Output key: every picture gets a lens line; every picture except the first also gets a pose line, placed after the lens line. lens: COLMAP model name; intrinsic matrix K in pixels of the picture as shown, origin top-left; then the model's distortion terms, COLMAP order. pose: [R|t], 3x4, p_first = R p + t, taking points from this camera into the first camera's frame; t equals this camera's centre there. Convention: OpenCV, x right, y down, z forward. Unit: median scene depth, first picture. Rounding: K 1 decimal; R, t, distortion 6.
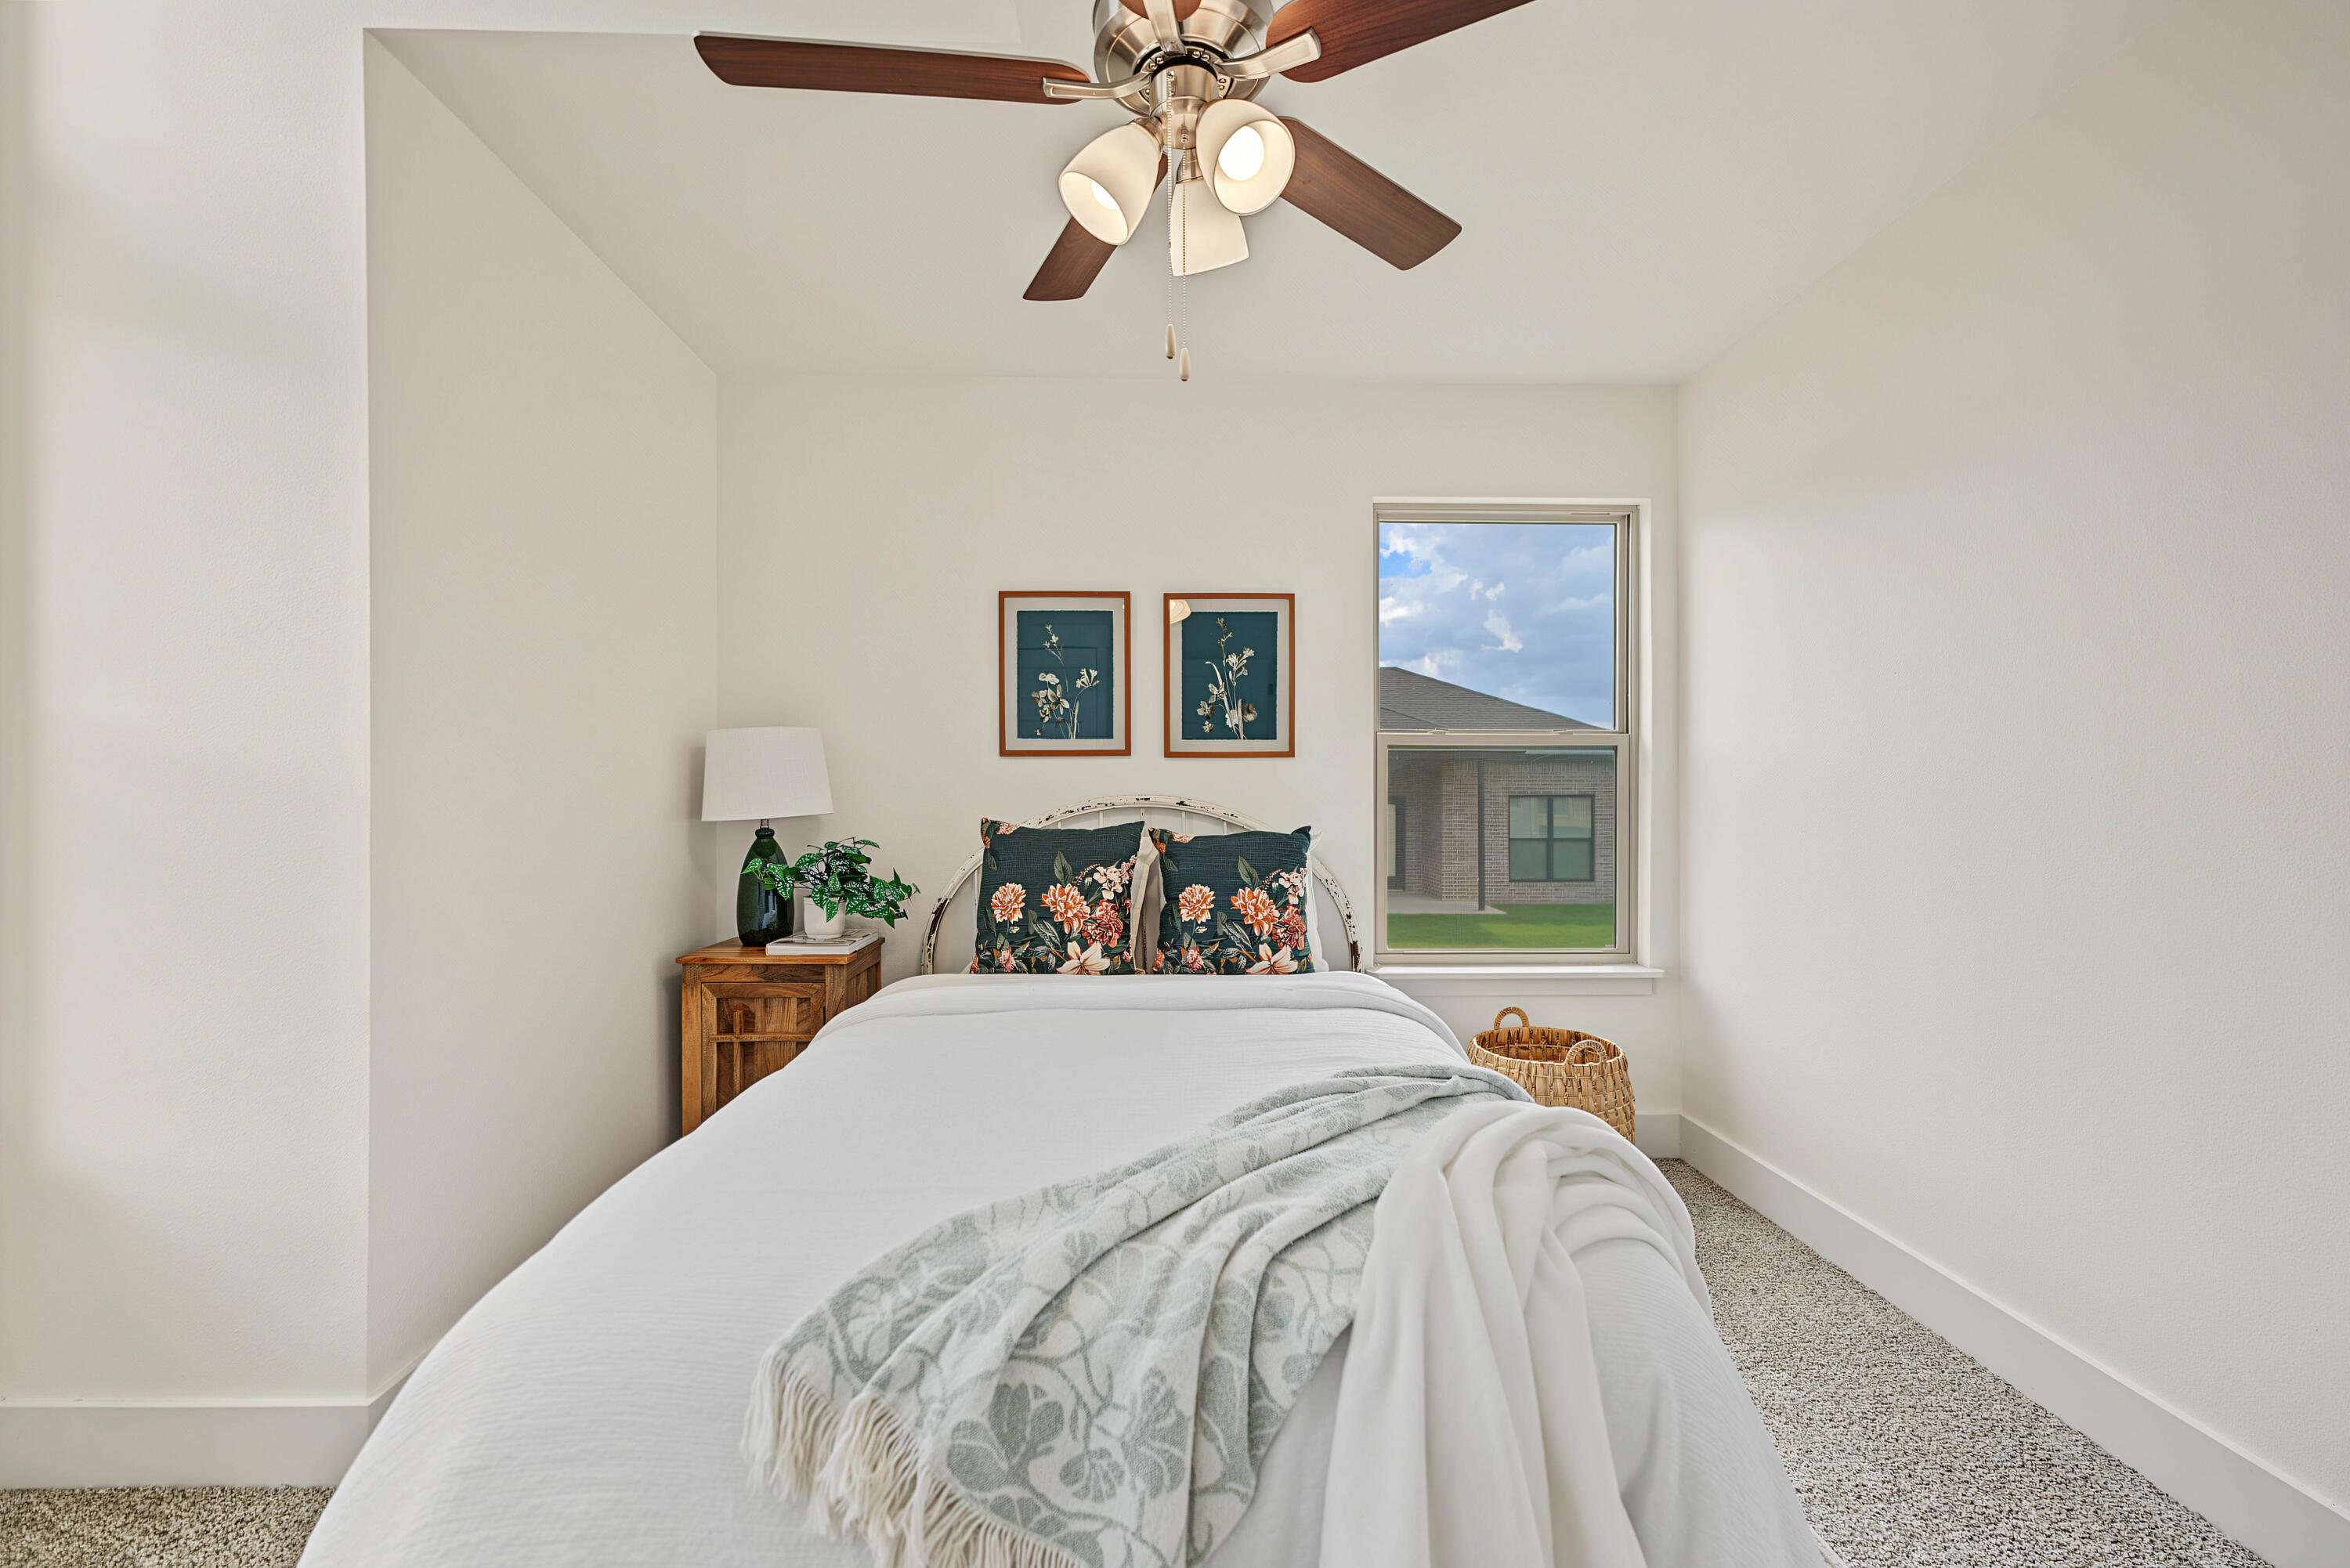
lens RADIAL K [[954.0, 0, 1168.0], [0, 954.0, 794.5], [0, 0, 1]] dist [-0.001657, 0.000510]
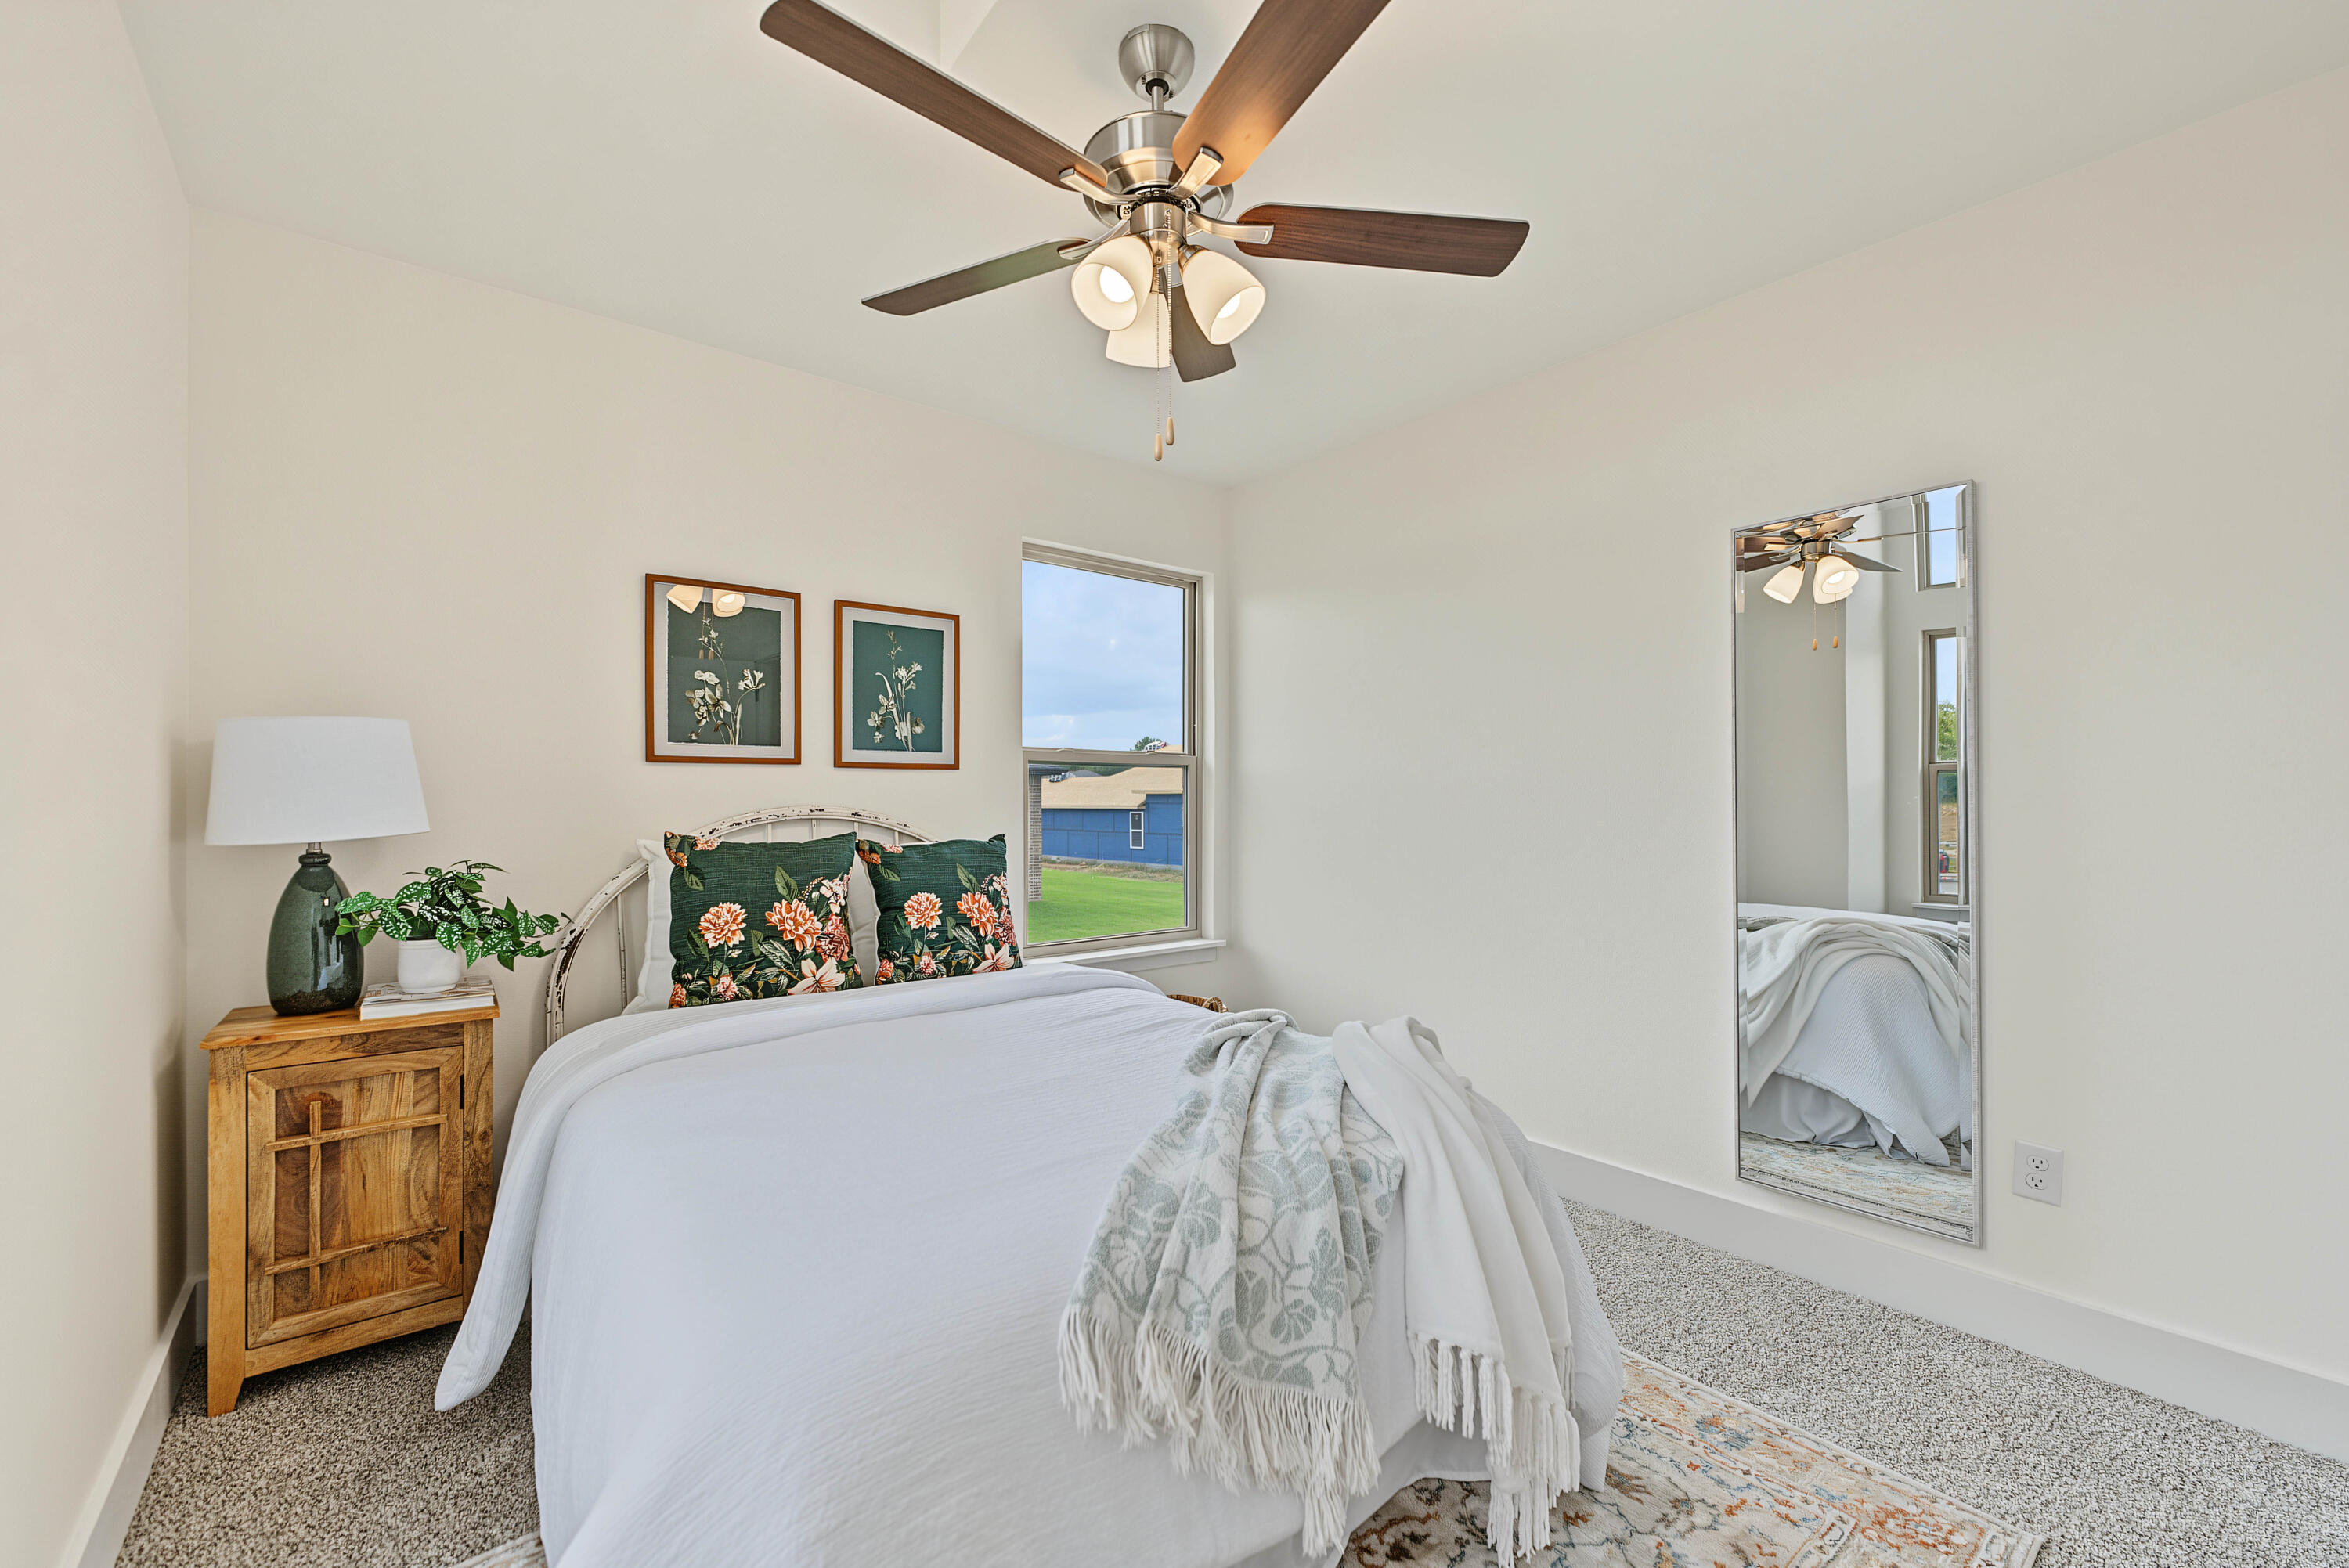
lens RADIAL K [[953.6, 0, 1169.8], [0, 953.6, 798.6], [0, 0, 1]] dist [-0.001657, 0.000510]
pose [[0.796224, 0.000652, 0.605002, -0.358475], [0.002563, 0.999987, -0.004451, -0.001673], [-0.604997, 0.005094, 0.796212, 0.017510]]
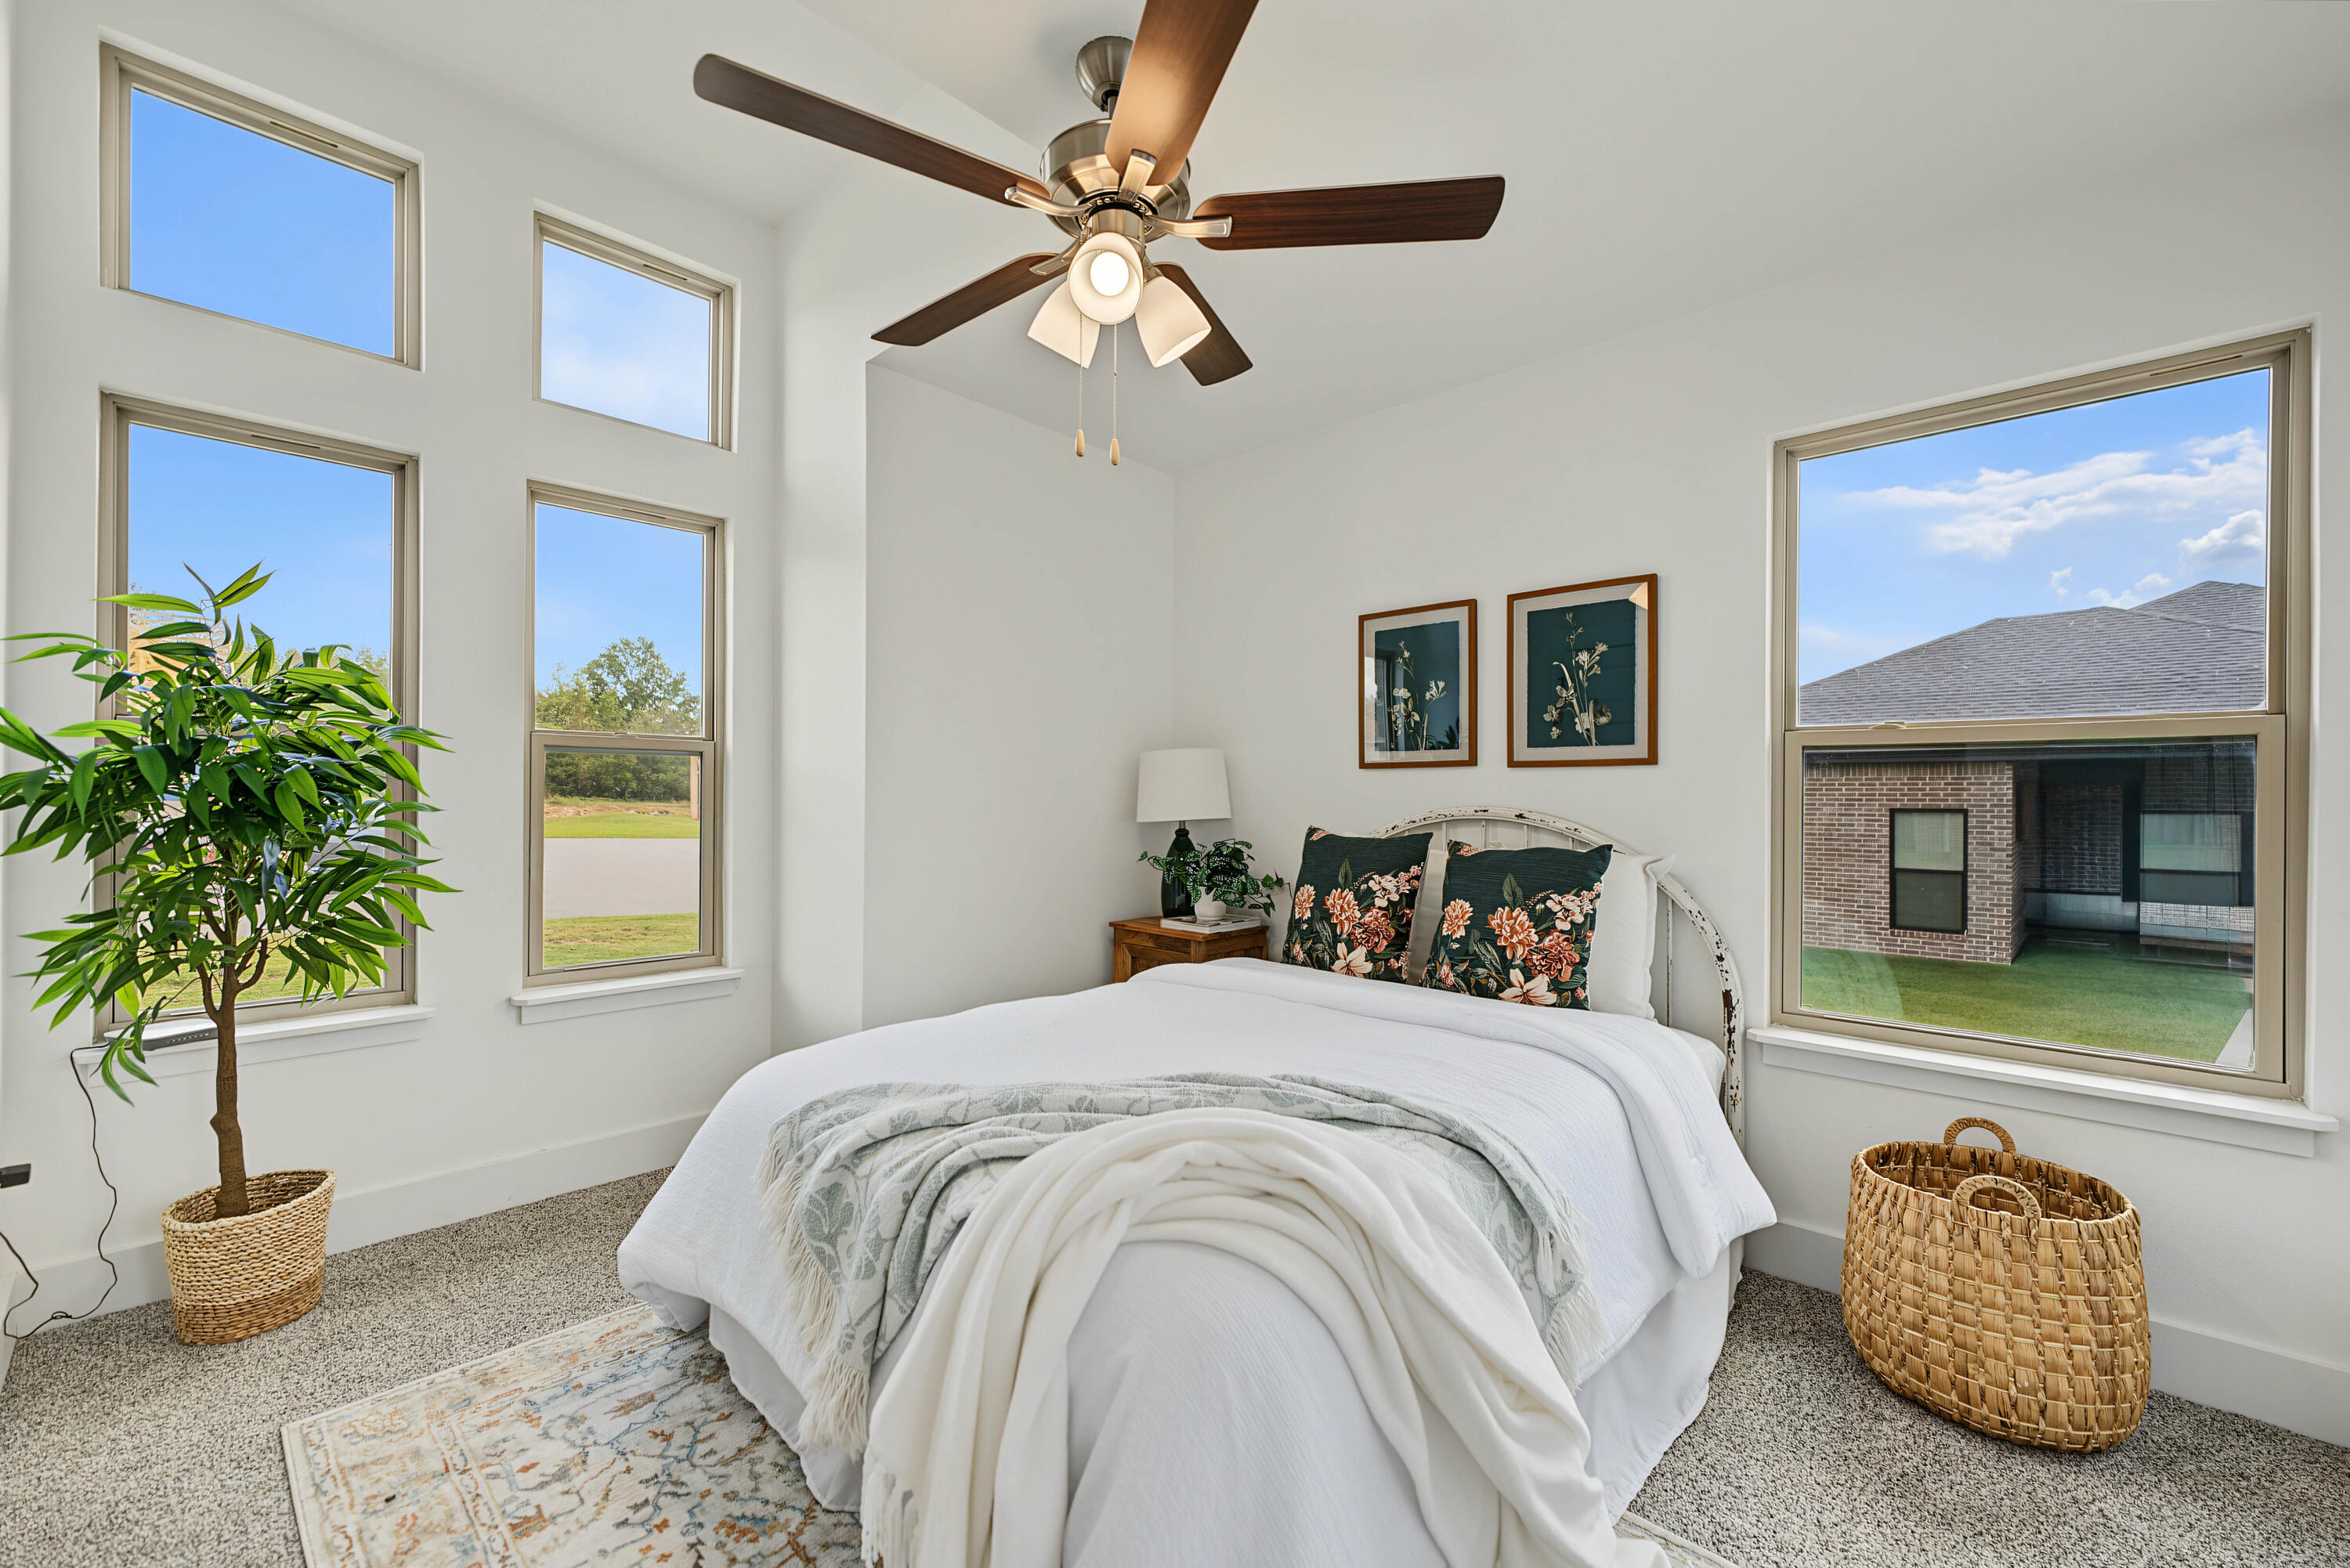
lens RADIAL K [[954.0, 0, 1171.3], [0, 954.0, 786.9], [0, 0, 1]] dist [-0.001657, 0.000510]
pose [[0.711251, -0.001826, -0.702936, 0.474054], [-0.010603, 0.999855, -0.013326, -0.003339], [0.702858, 0.016932, 0.711129, 0.098279]]
